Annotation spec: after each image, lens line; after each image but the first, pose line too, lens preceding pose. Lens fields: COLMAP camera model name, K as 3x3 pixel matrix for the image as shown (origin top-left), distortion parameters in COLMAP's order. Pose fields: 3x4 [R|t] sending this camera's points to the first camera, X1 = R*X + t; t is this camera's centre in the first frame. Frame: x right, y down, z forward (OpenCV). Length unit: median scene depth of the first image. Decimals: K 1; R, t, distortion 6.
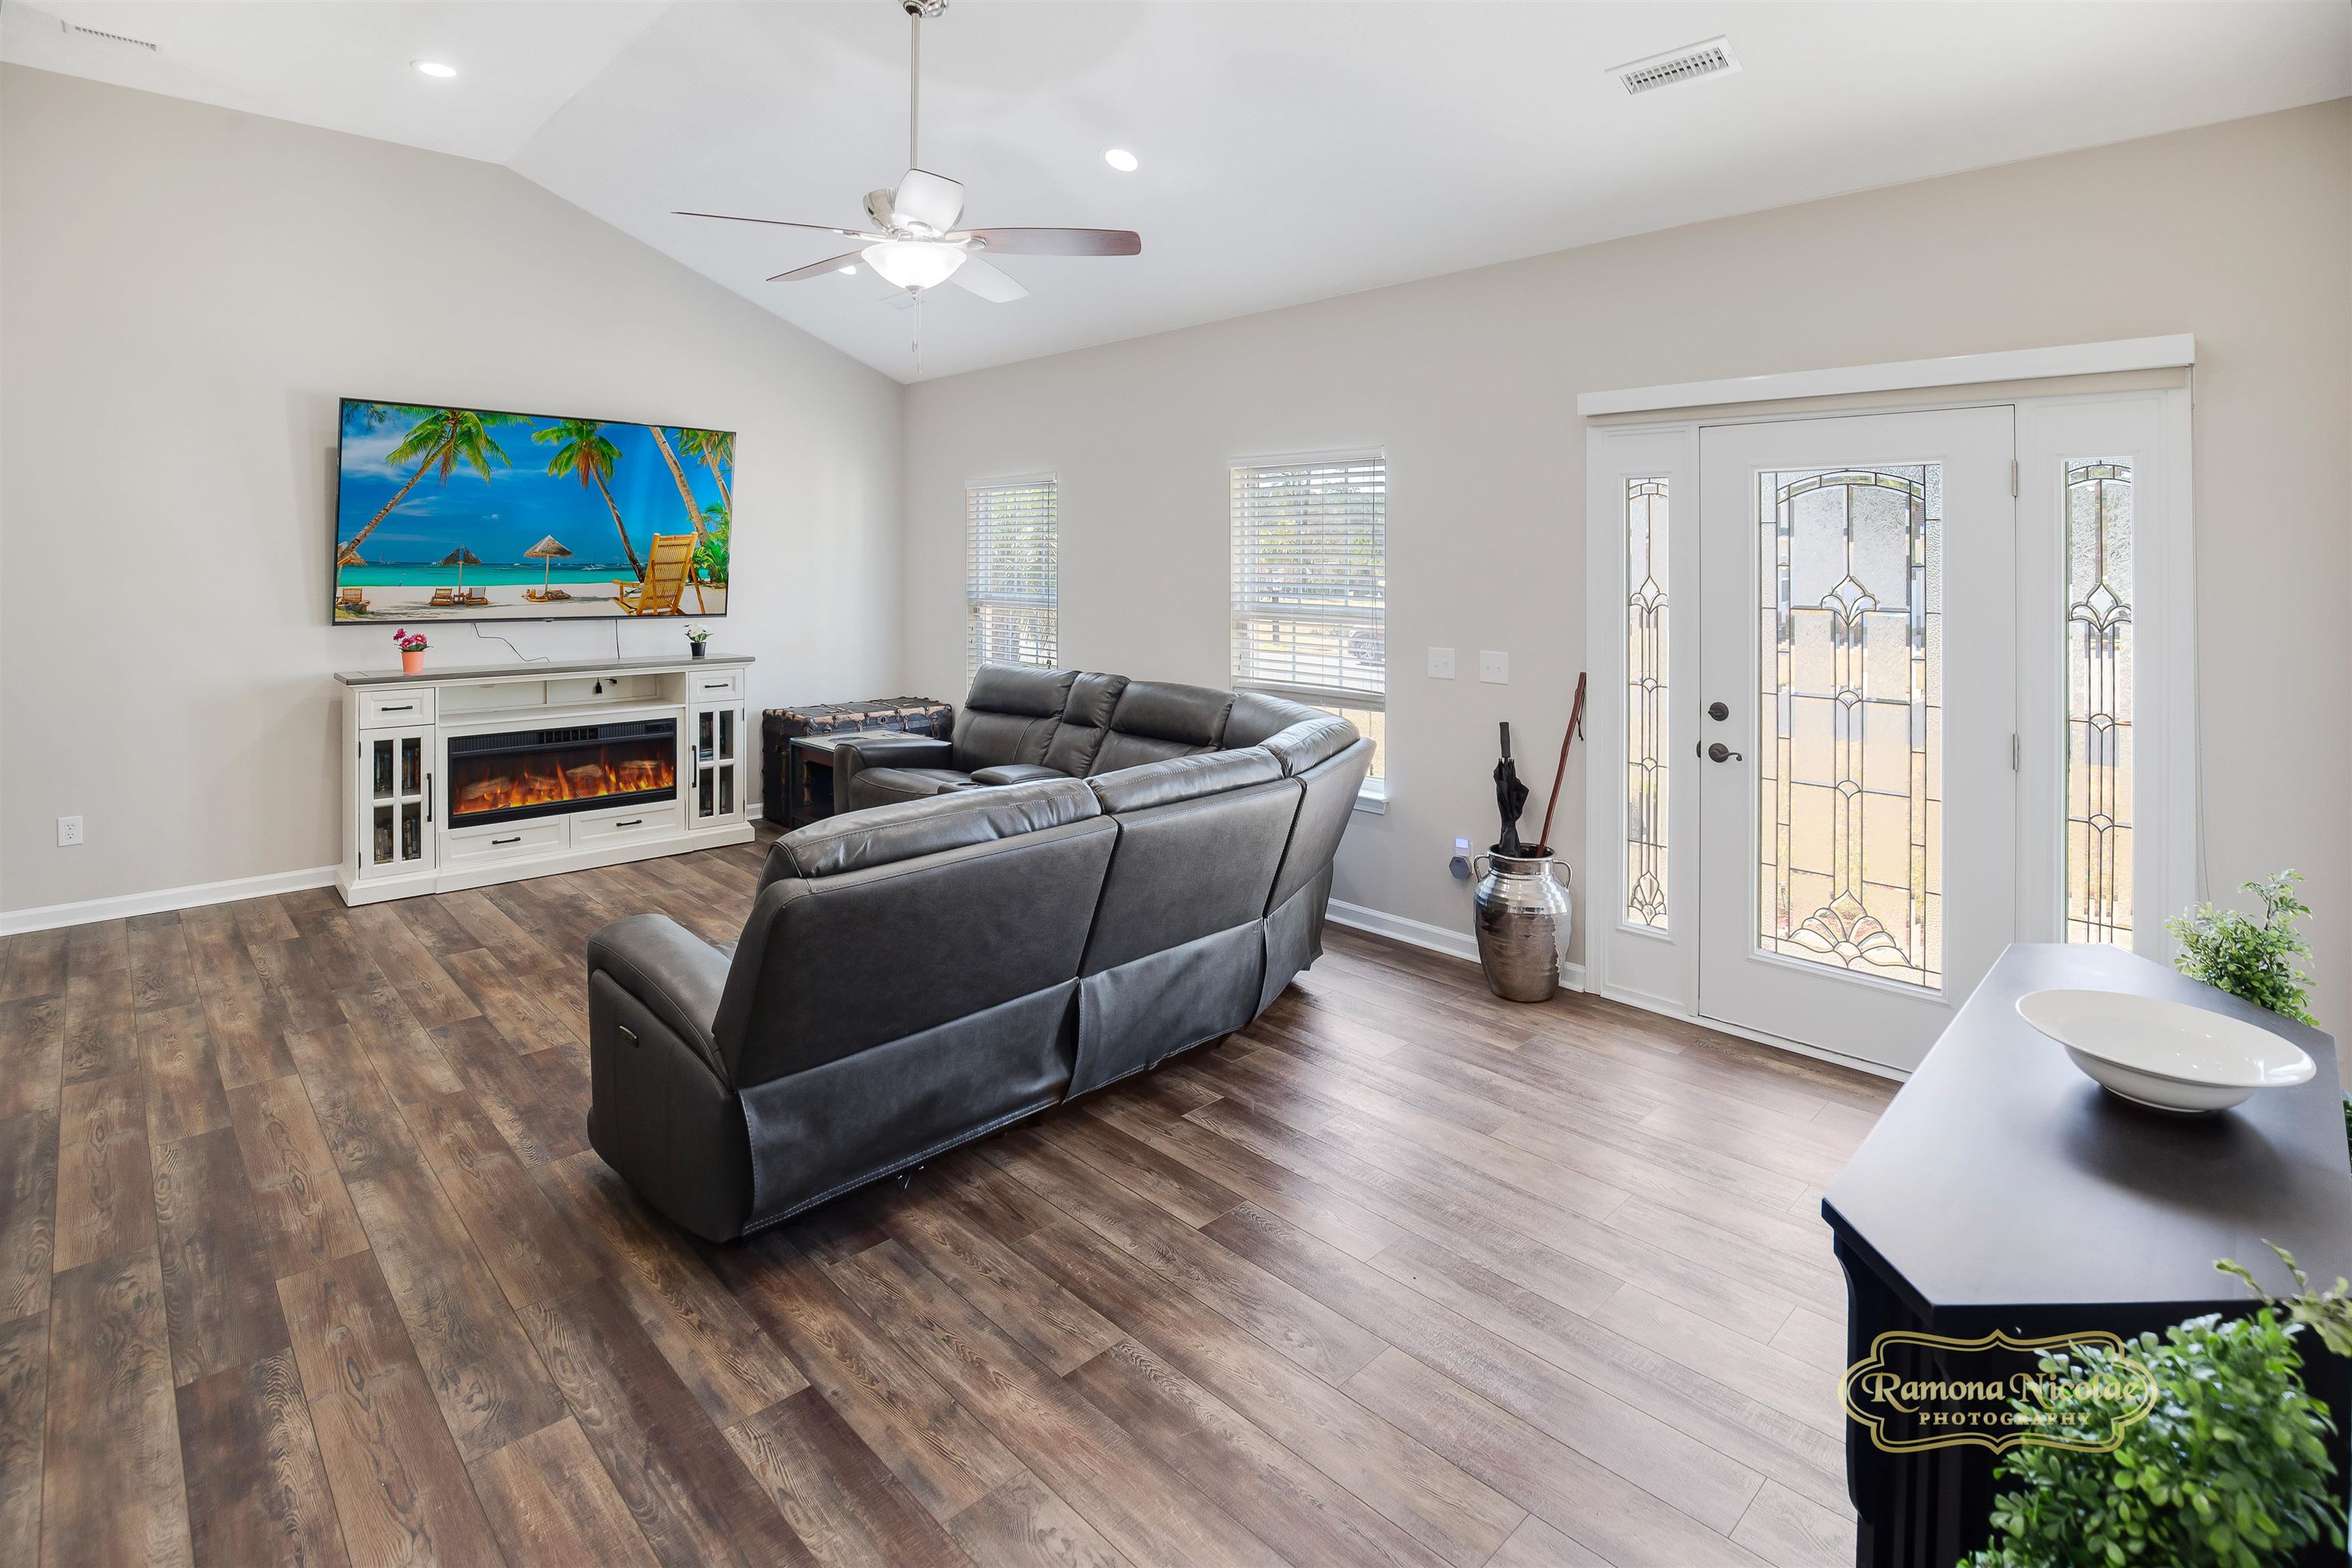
lens RADIAL K [[1109.8, 0, 1176.0], [0, 1109.8, 784.0], [0, 0, 1]] dist [-0.029197, 0.000782]
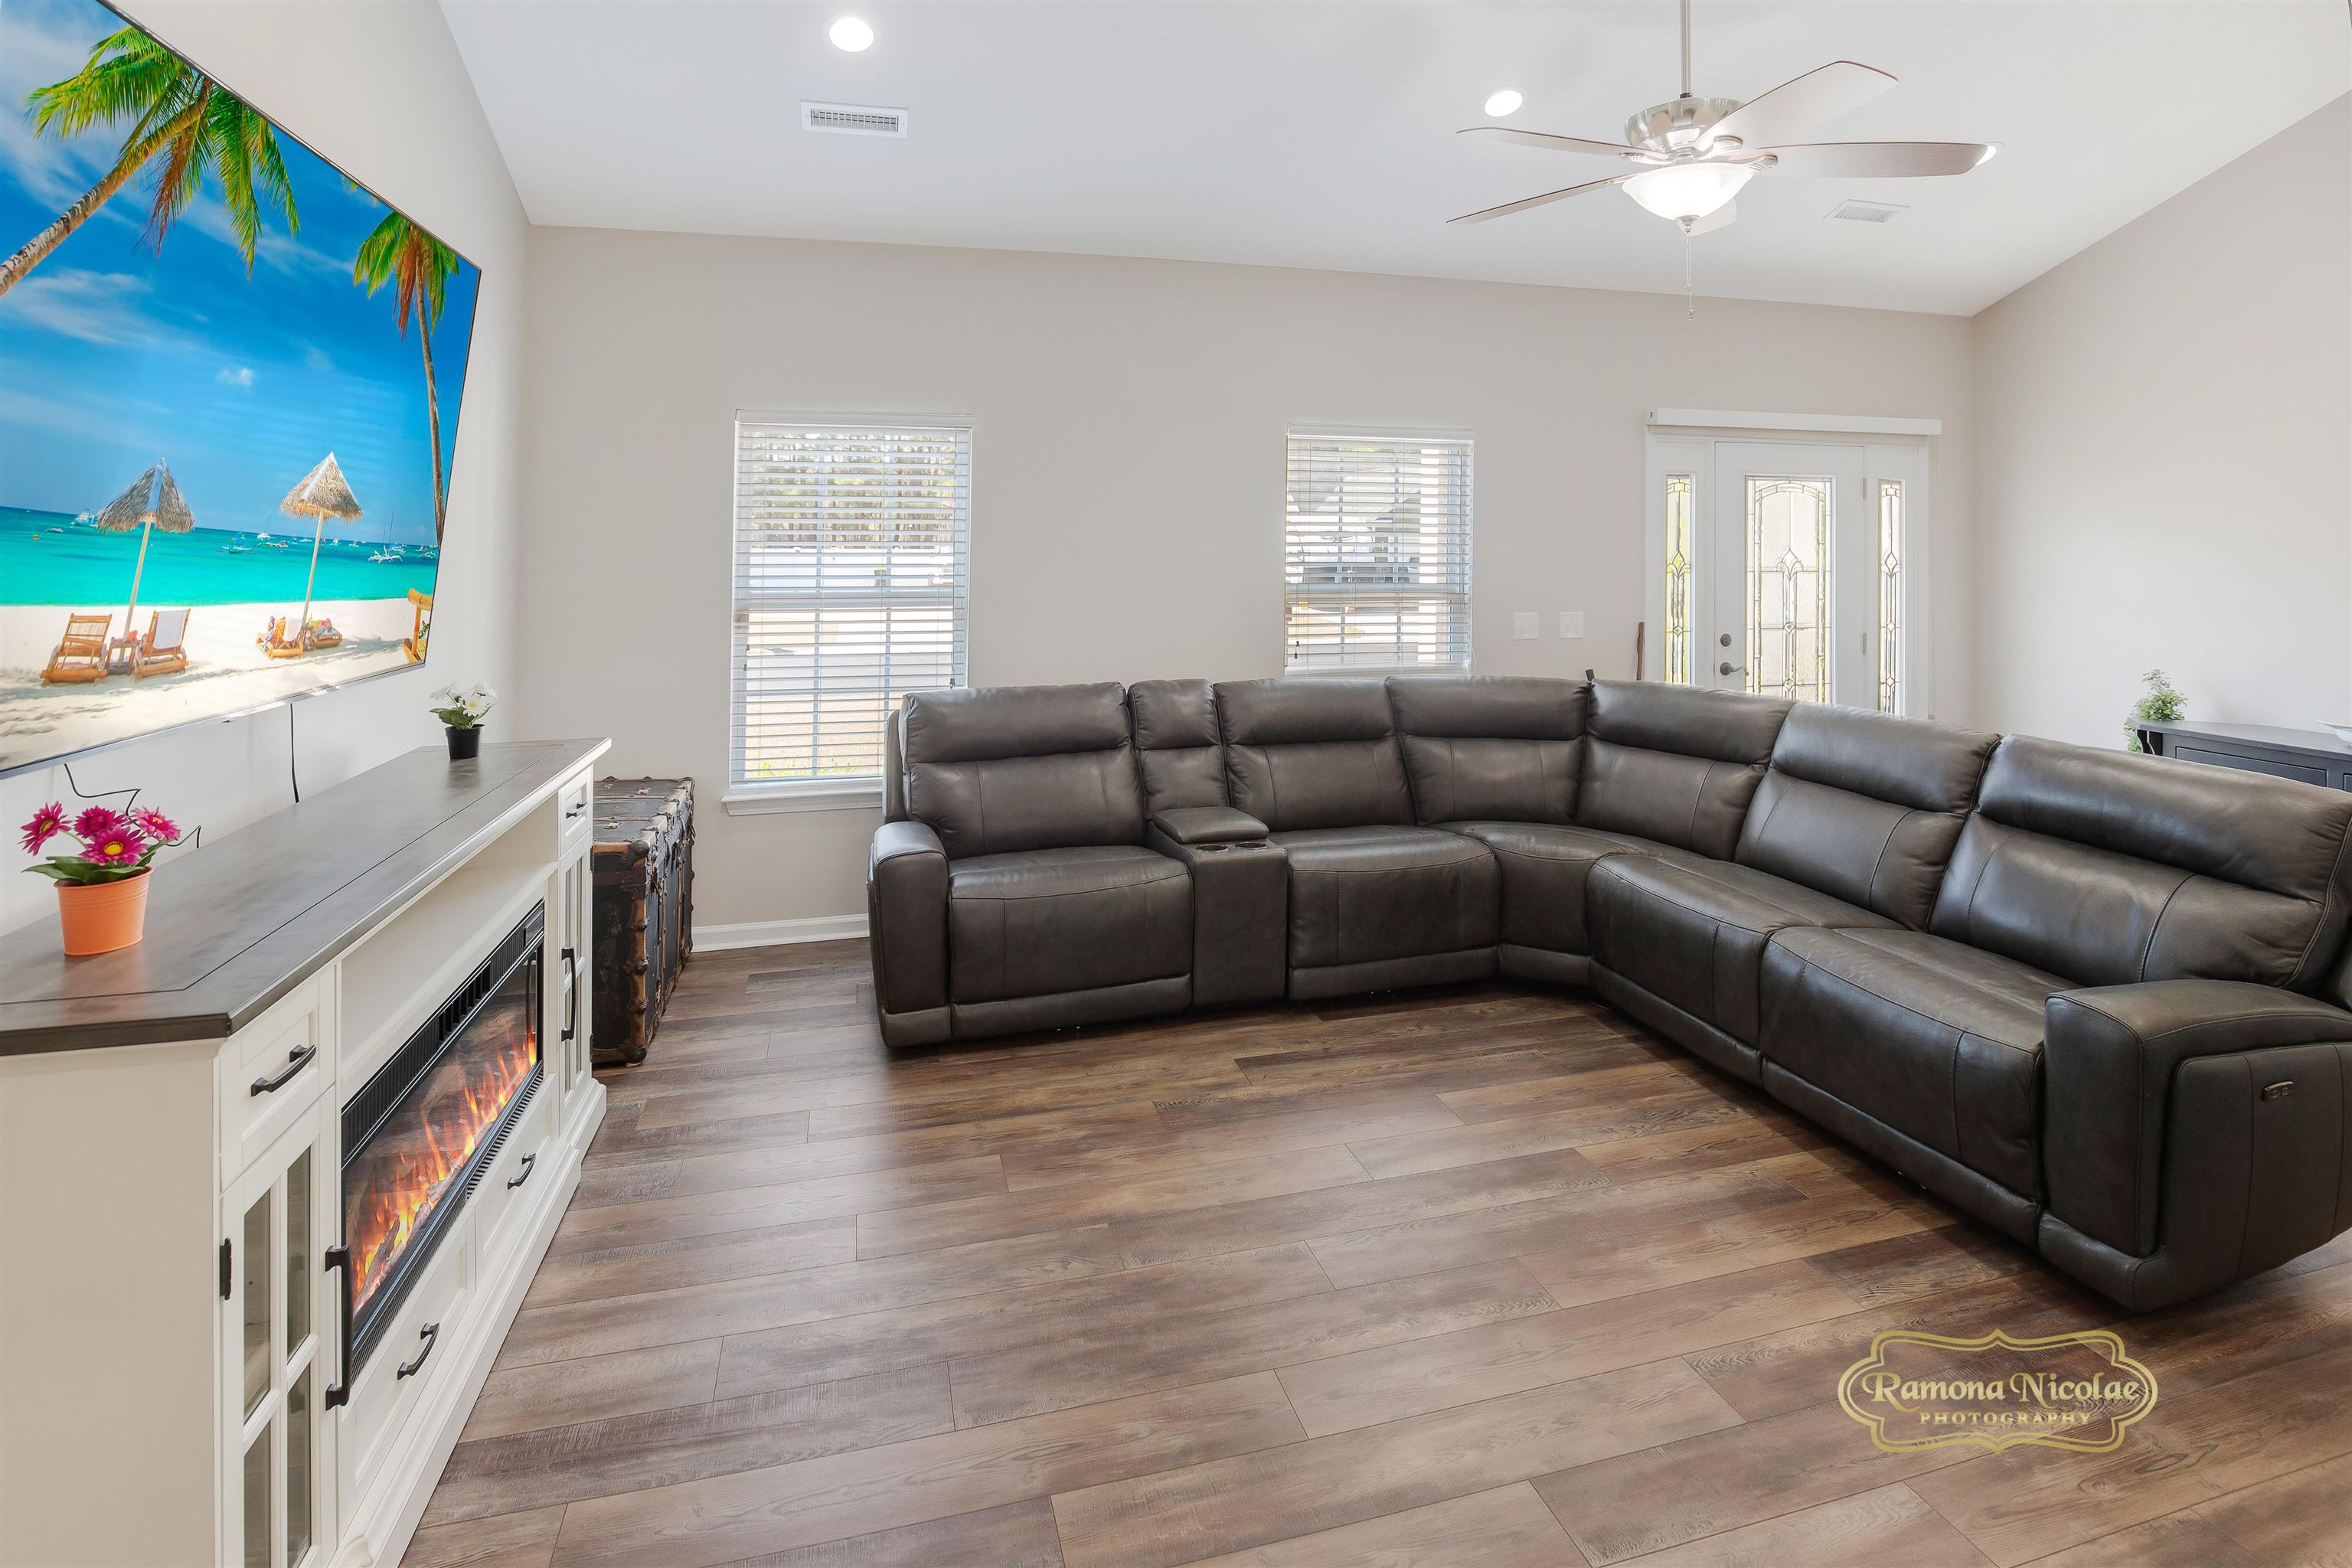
lens RADIAL K [[1109.8, 0, 1176.0], [0, 1109.8, 784.0], [0, 0, 1]] dist [-0.029197, 0.000782]
pose [[0.473863, -0.187843, 0.860330, -1.358857], [0.181417, 0.976851, 0.113361, -0.212187], [-0.861708, 0.102361, 0.496972, 1.106175]]
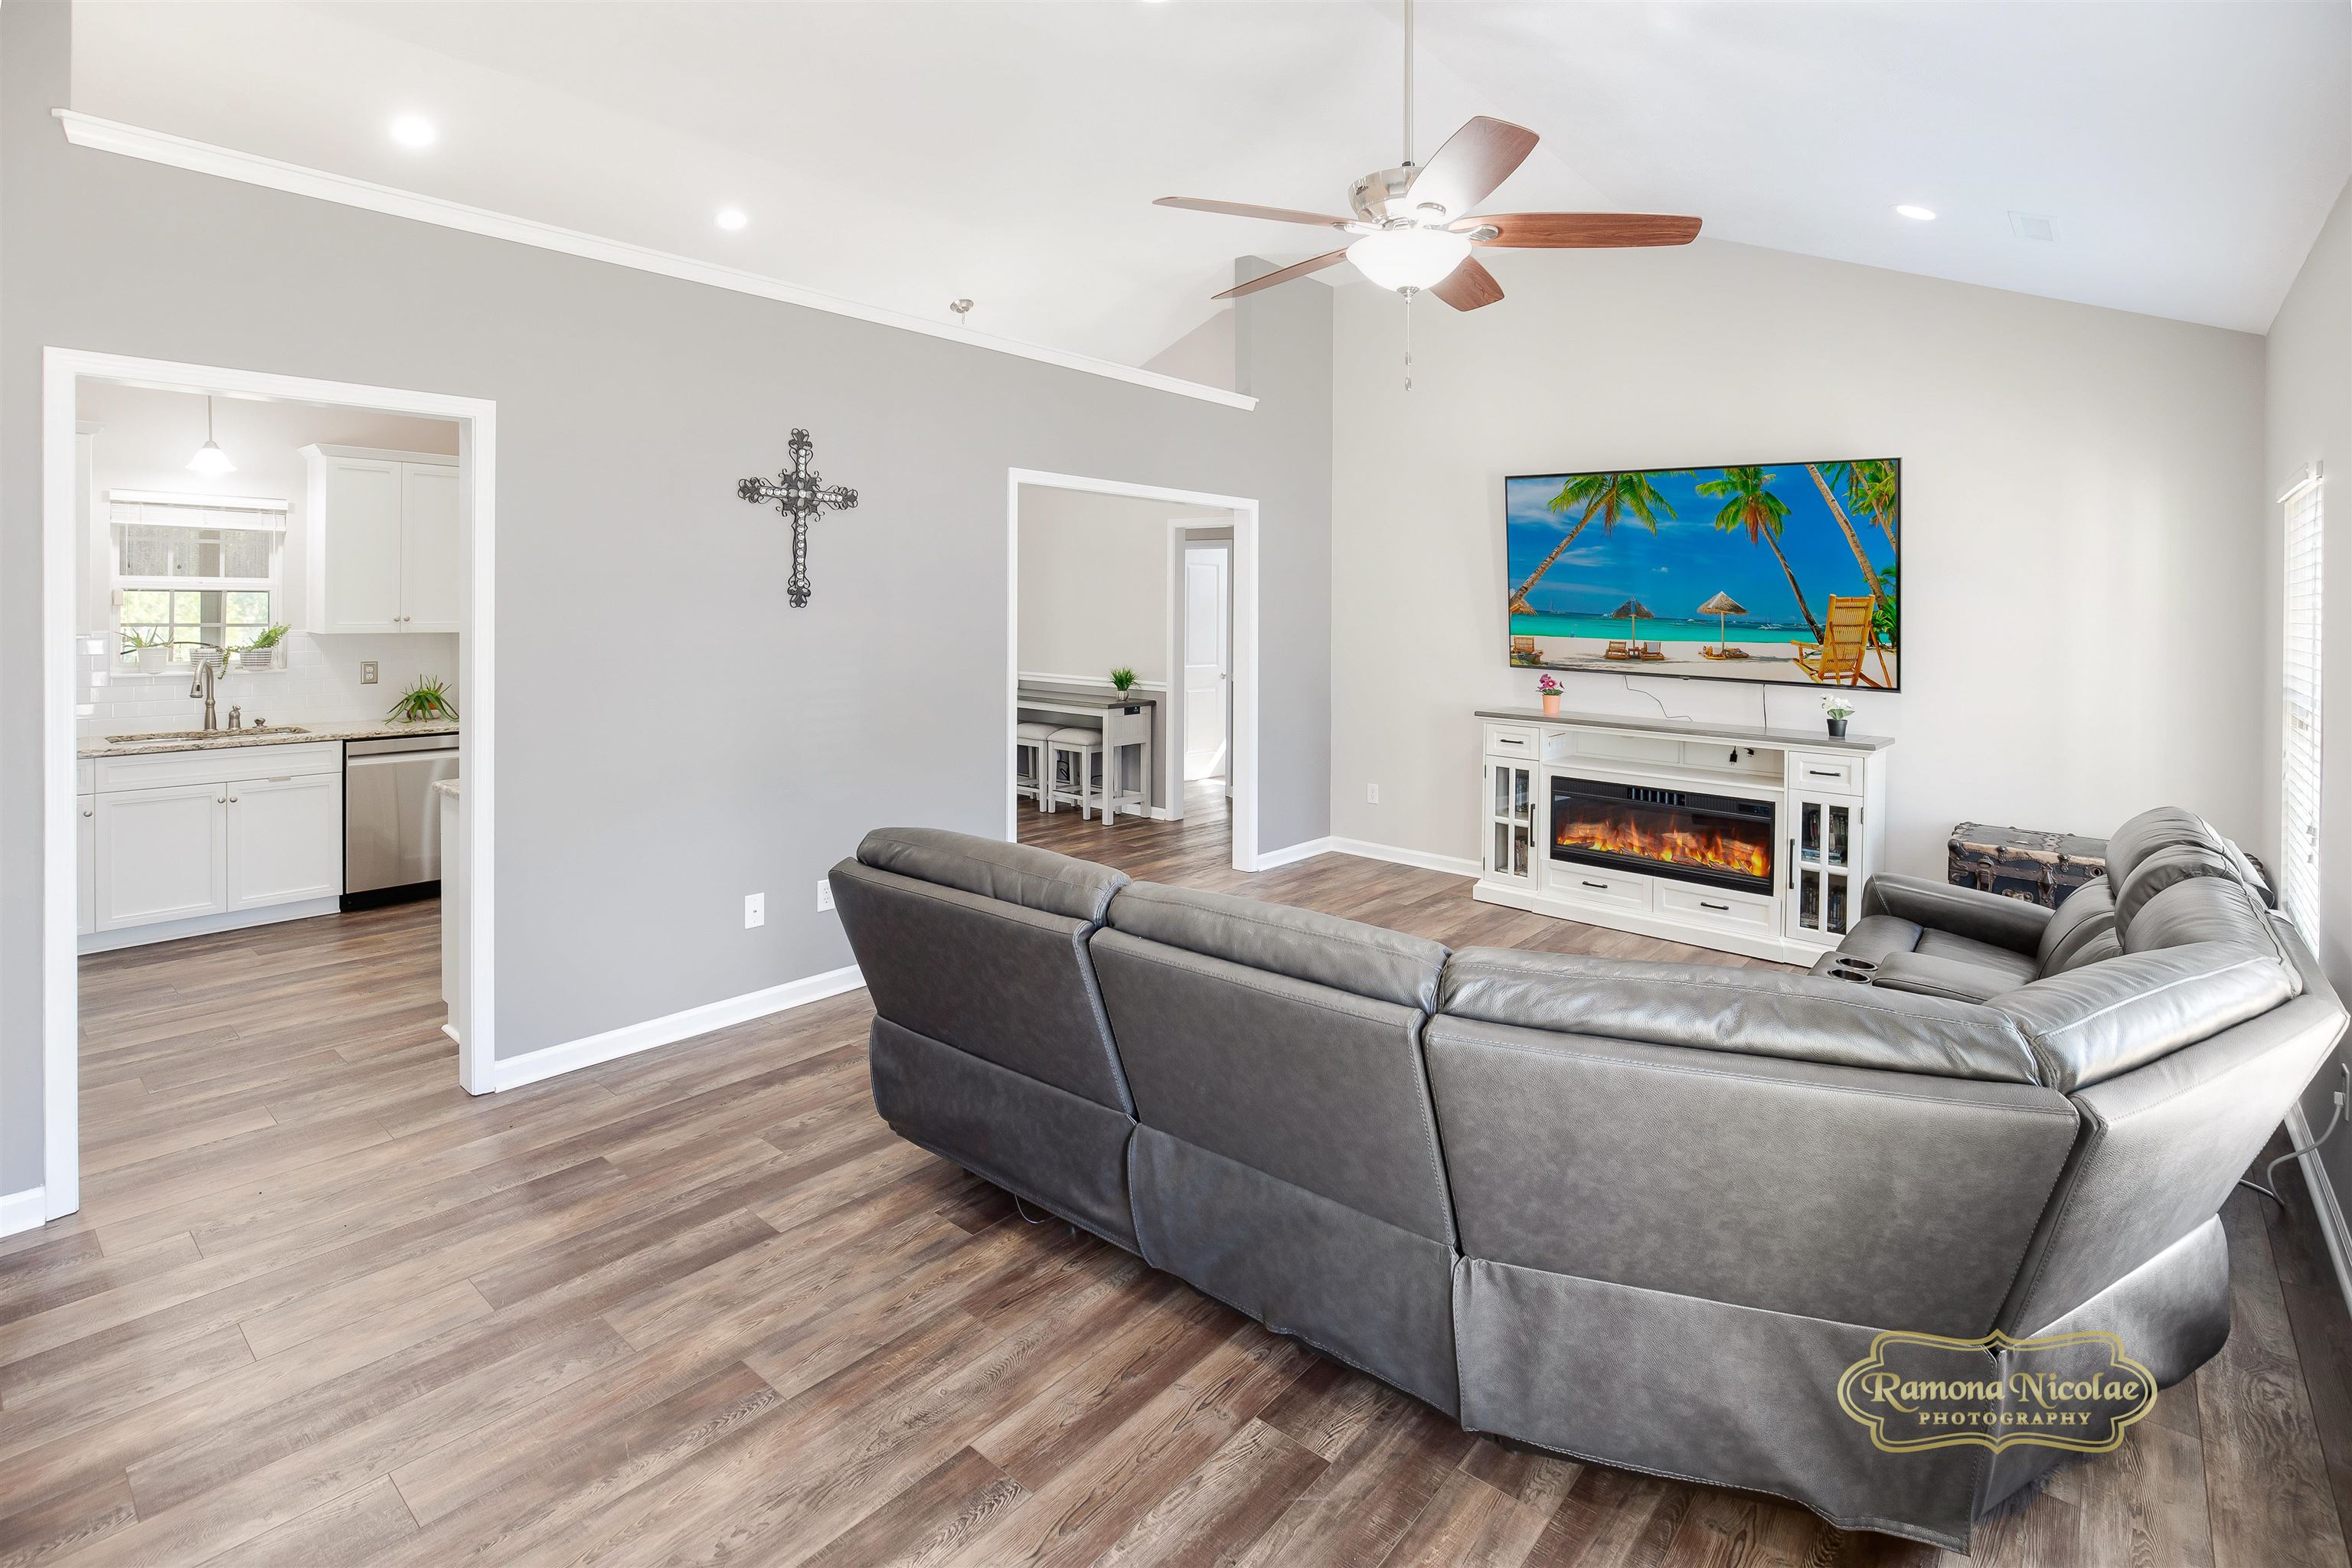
lens RADIAL K [[1109.8, 0, 1176.0], [0, 1109.8, 784.0], [0, 0, 1]] dist [-0.029197, 0.000782]
pose [[0.096665, 0.154390, -0.983270, 0.620980], [-0.208299, 0.969158, 0.131696, -0.163476], [0.973277, 0.192083, 0.125843, 0.802972]]
